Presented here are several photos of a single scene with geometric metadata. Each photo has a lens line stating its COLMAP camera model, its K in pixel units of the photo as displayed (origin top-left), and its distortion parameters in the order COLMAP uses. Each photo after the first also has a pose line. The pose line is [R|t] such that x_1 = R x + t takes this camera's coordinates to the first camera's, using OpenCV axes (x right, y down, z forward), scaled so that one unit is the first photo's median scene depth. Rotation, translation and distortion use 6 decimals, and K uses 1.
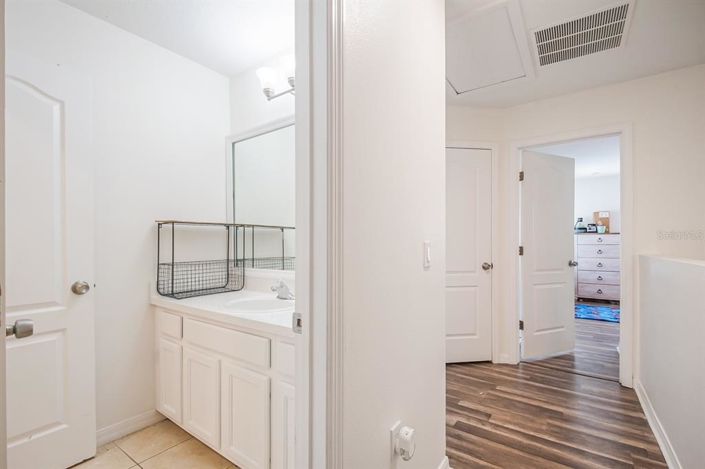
lens RADIAL K [[315.0, 0, 348.9], [0, 315.0, 245.0], [0, 0, 1]] dist [-0.011467, -0.000816]
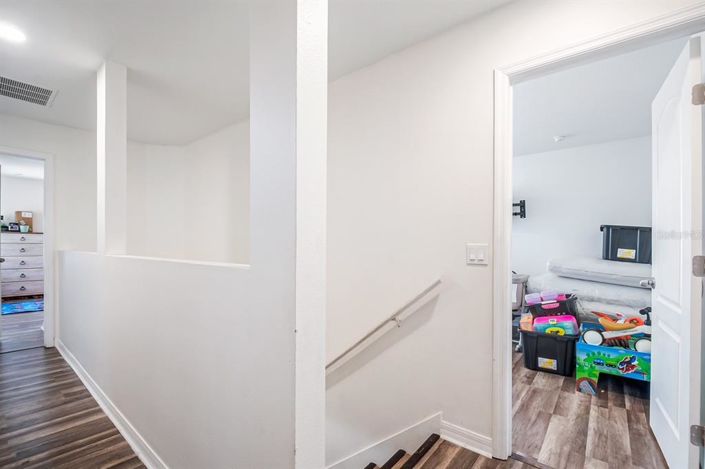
lens RADIAL K [[315.0, 0, 348.9], [0, 315.0, 245.0], [0, 0, 1]] dist [-0.011467, -0.000816]
pose [[0.078420, -0.000781, 0.996920, -0.192283], [-0.001778, 0.999998, 0.000924, 0.001630], [-0.996919, -0.001845, 0.078418, -0.218979]]
